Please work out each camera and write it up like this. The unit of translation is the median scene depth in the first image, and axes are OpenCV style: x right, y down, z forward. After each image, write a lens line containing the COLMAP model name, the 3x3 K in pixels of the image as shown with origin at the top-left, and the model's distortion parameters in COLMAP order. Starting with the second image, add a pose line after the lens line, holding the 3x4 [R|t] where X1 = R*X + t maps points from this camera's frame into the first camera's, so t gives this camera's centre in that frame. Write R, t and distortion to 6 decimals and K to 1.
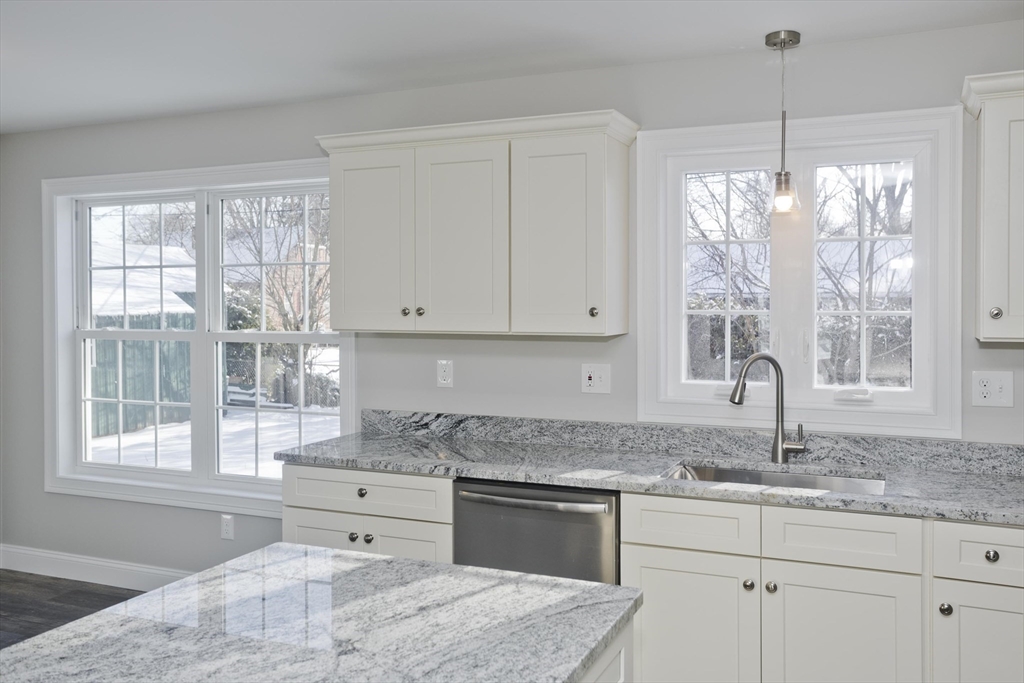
lens RADIAL K [[932.9, 0, 507.5], [0, 932.9, 340.0], [0, 0, 1]] dist [-0.036429, -0.004833]
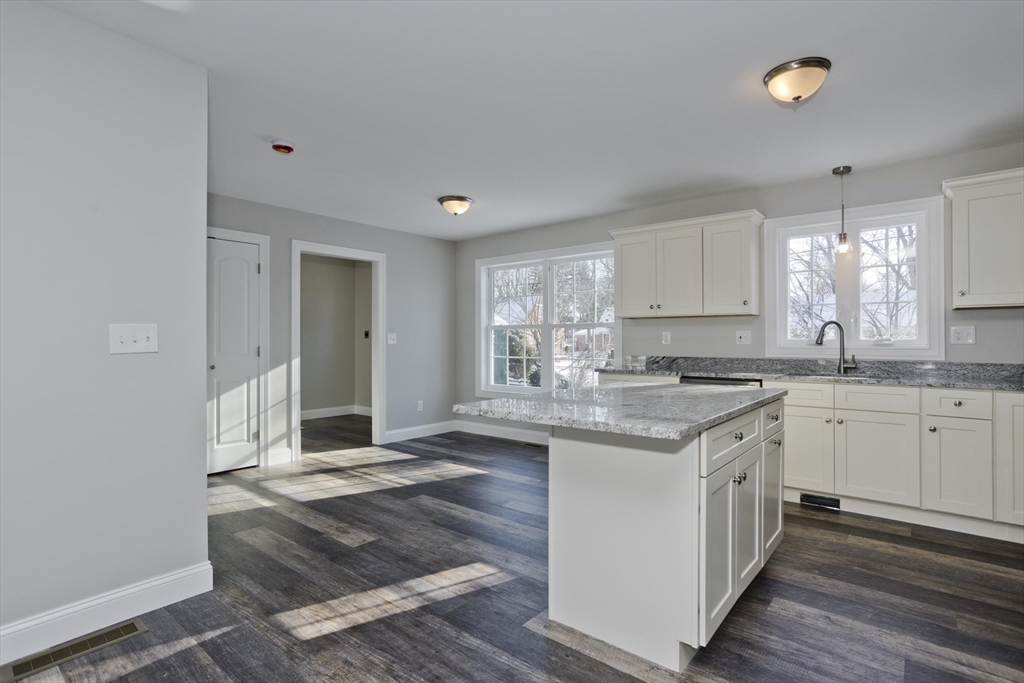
lens RADIAL K [[507.7, 0, 512.9], [0, 507.7, 341.1], [0, 0, 1]] dist [-0.039618, 0.010039]
pose [[0.959782, -0.001043, -0.280745, -0.097024], [-0.005303, 0.999747, -0.021844, 0.086105], [0.280697, 0.022454, 0.959534, -0.270889]]
